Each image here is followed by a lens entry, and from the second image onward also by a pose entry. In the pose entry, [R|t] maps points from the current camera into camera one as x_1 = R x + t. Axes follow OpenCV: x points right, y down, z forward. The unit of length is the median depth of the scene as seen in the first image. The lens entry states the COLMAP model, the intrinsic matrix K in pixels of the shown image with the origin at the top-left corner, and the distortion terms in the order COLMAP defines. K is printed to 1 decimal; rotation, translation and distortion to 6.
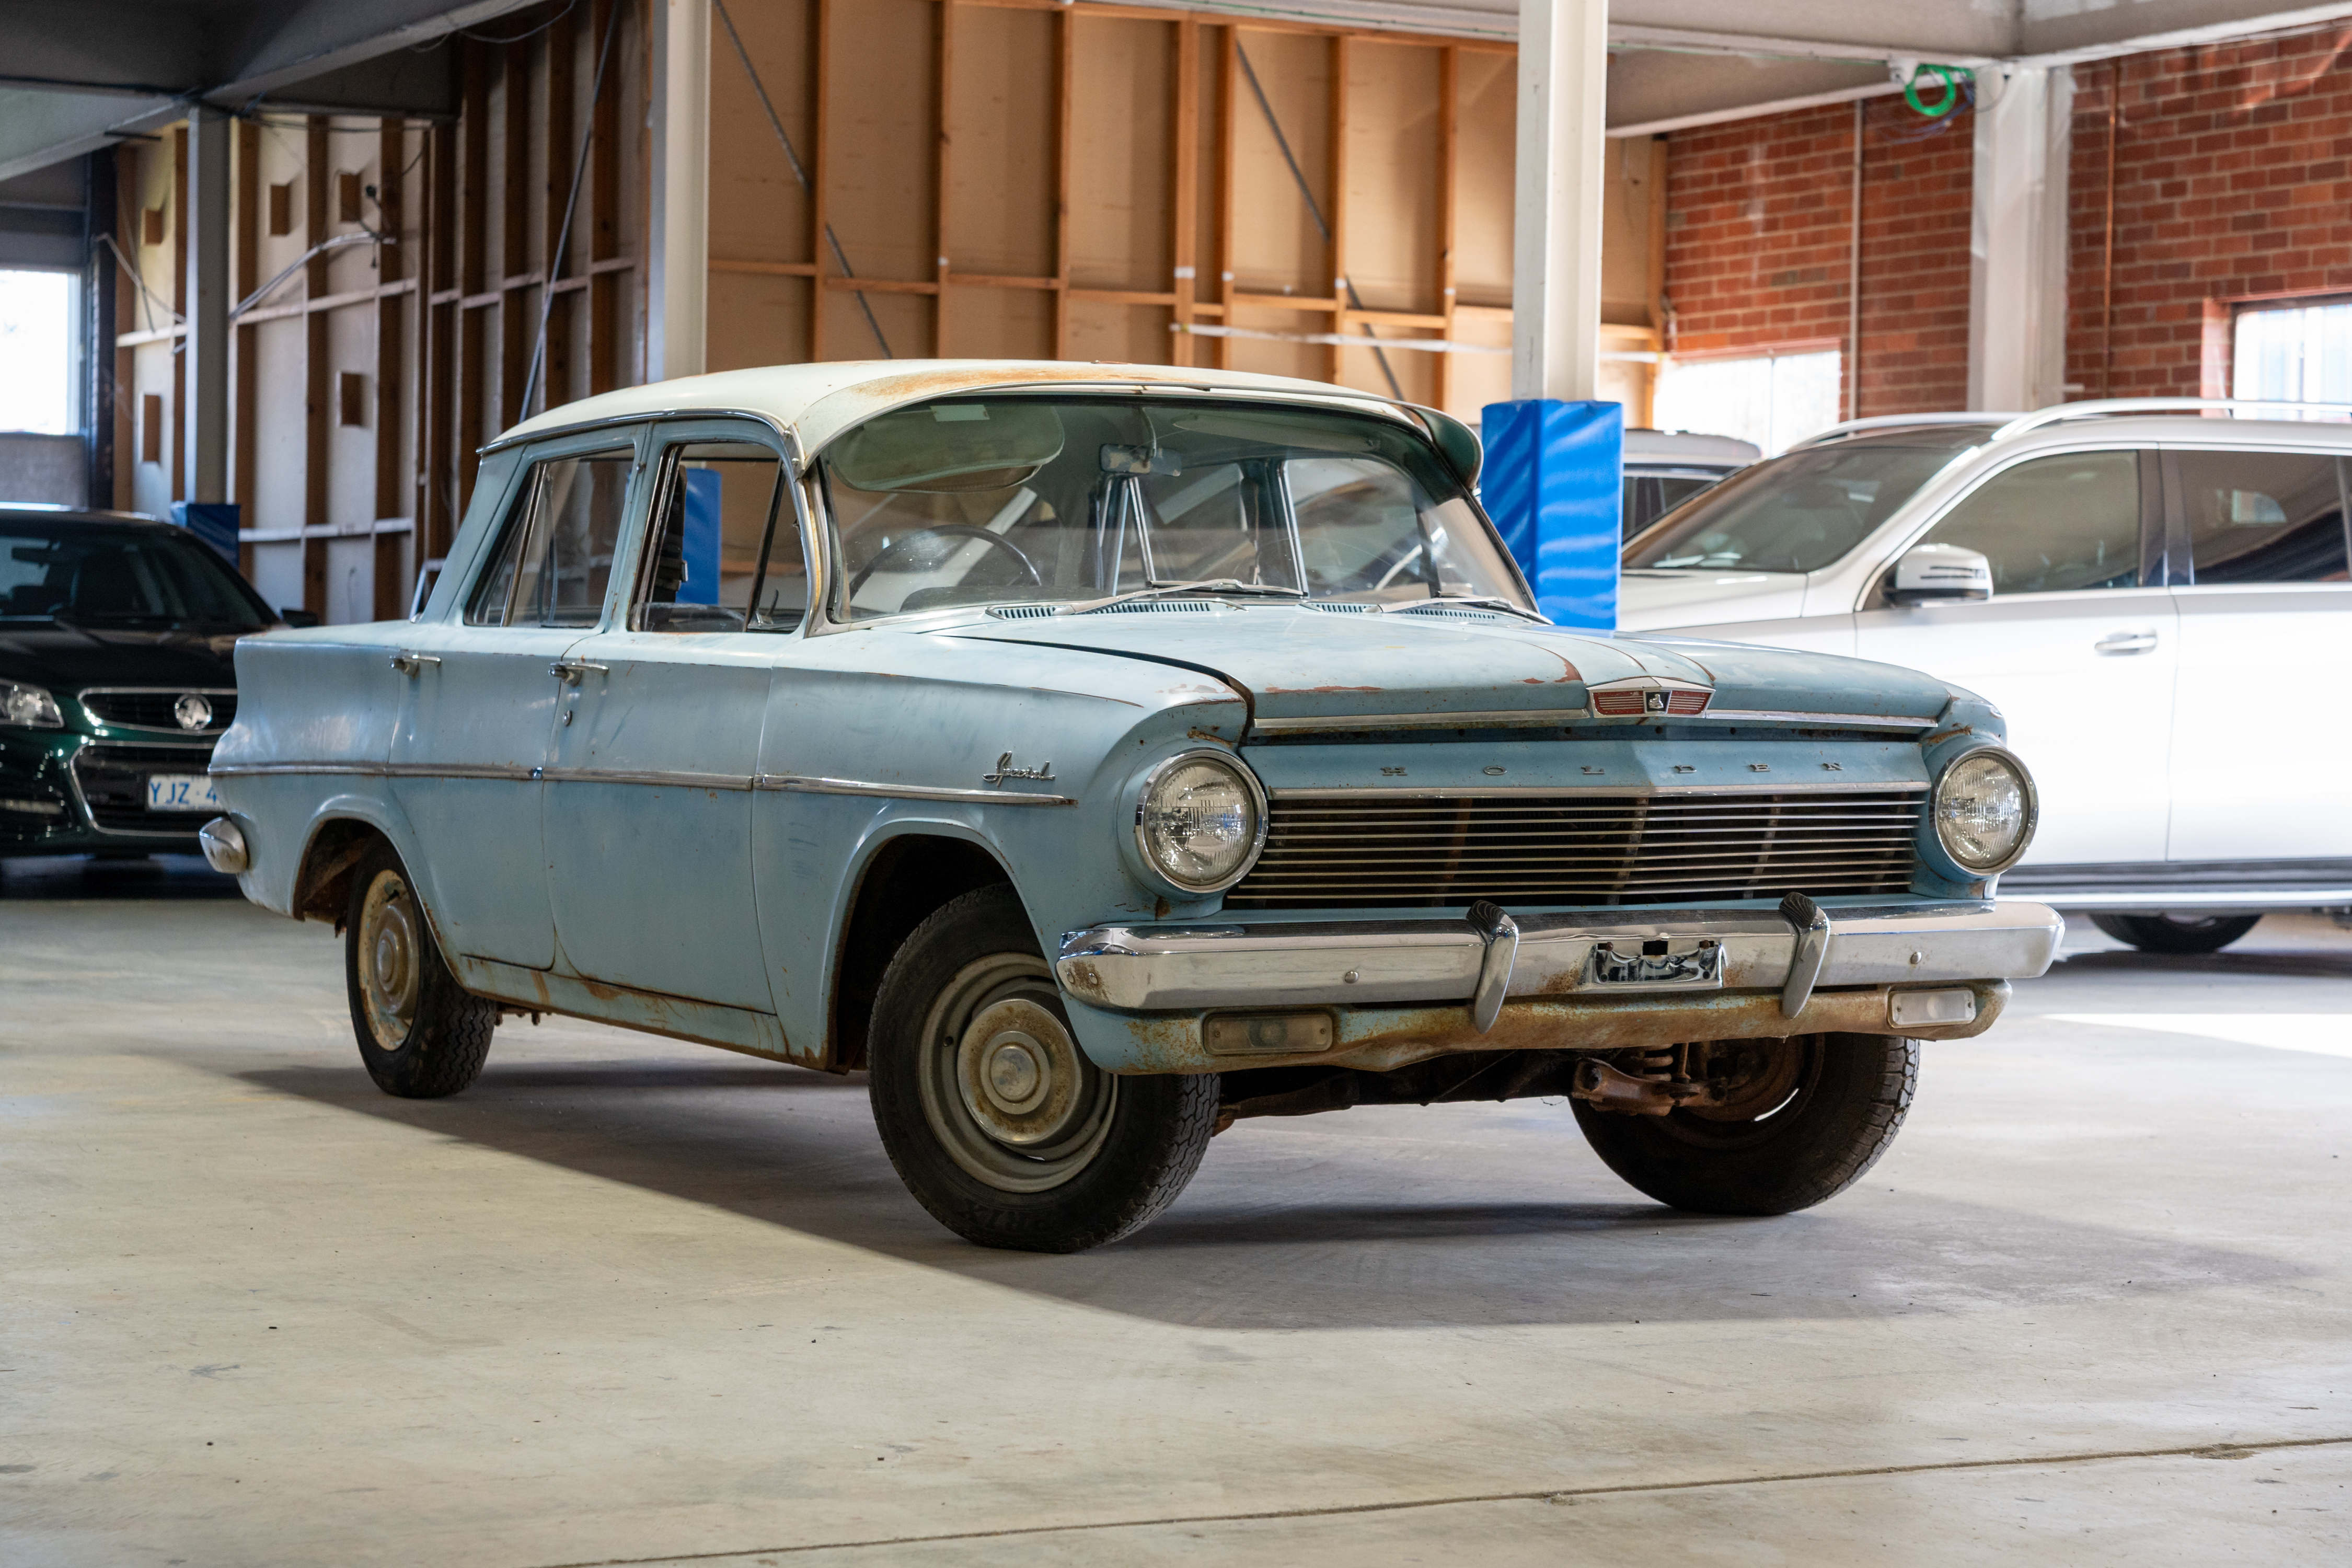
lens RADIAL K [[4844.1, 0, 1176.0], [0, 4844.1, 784.0], [0, 0, 1]] dist [0.013755, -5.243469]
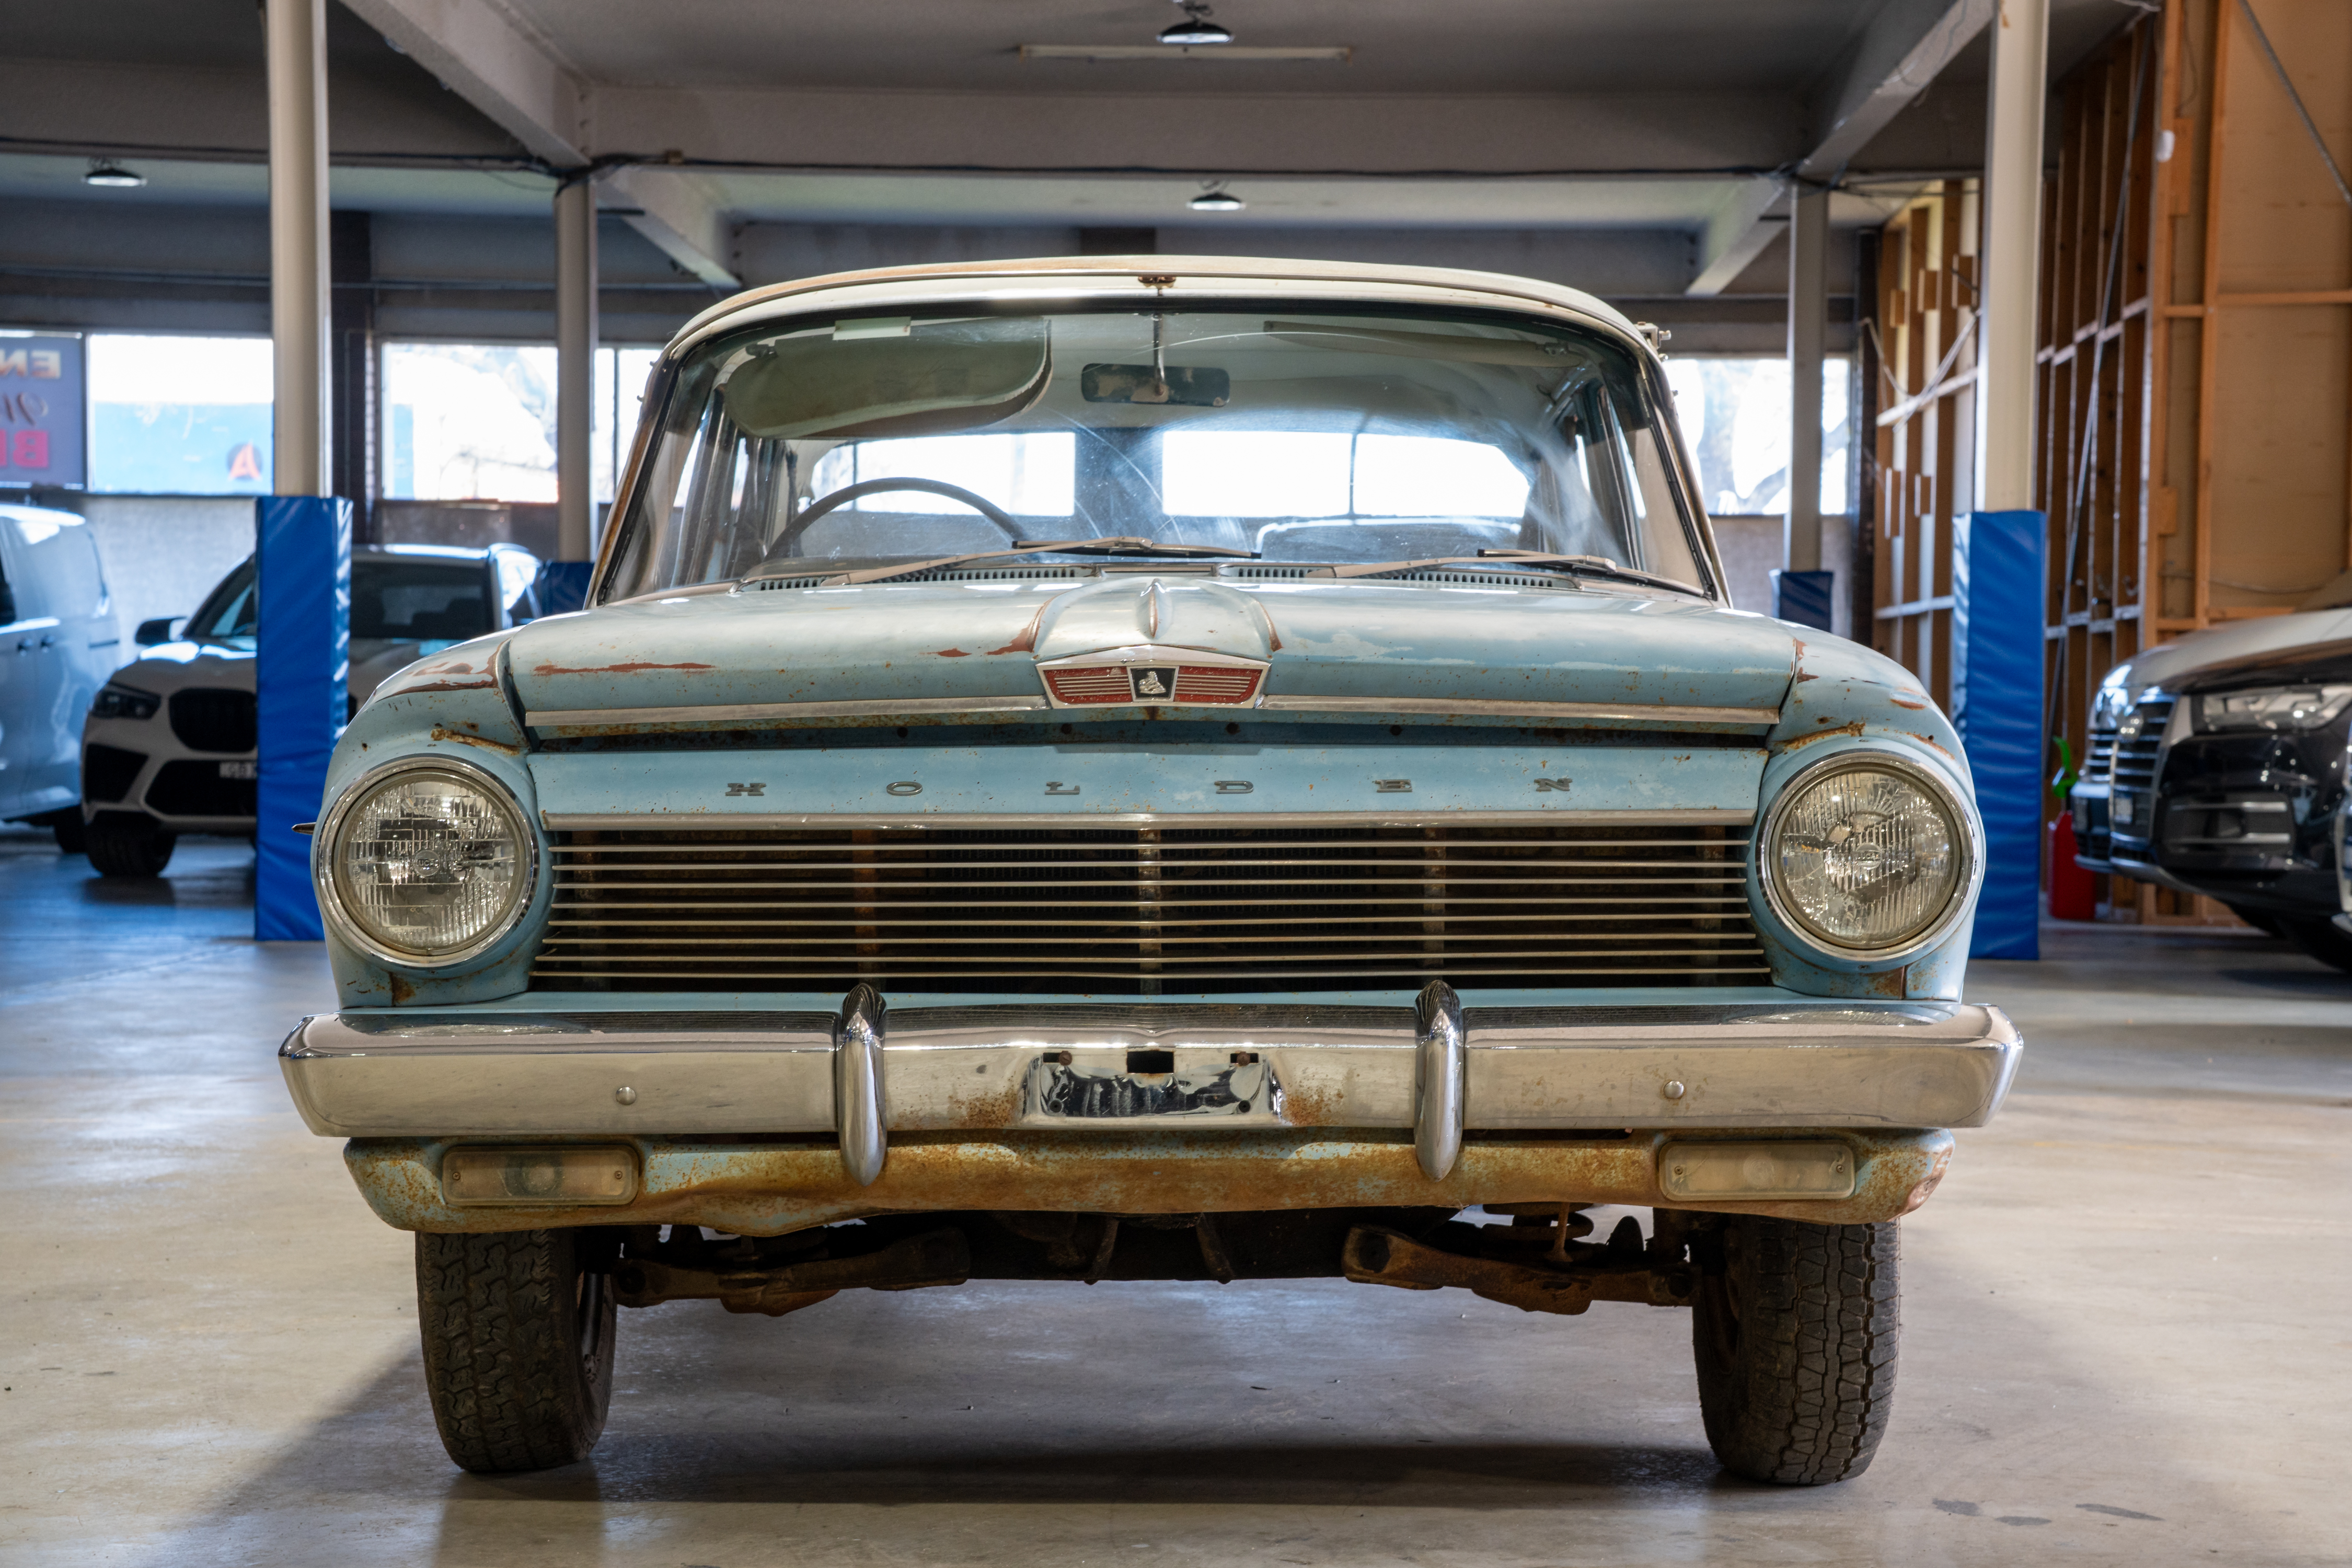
lens RADIAL K [[4143.1, 0, 1176.0], [0, 4143.1, 784.0], [0, 0, 1]] dist [0.339693, 0.014750]
pose [[0.880865, -0.003464, -0.473355, 0.361229], [-0.003848, 0.999888, -0.014479, 0.004562], [0.473352, 0.014576, 0.880753, 0.507121]]
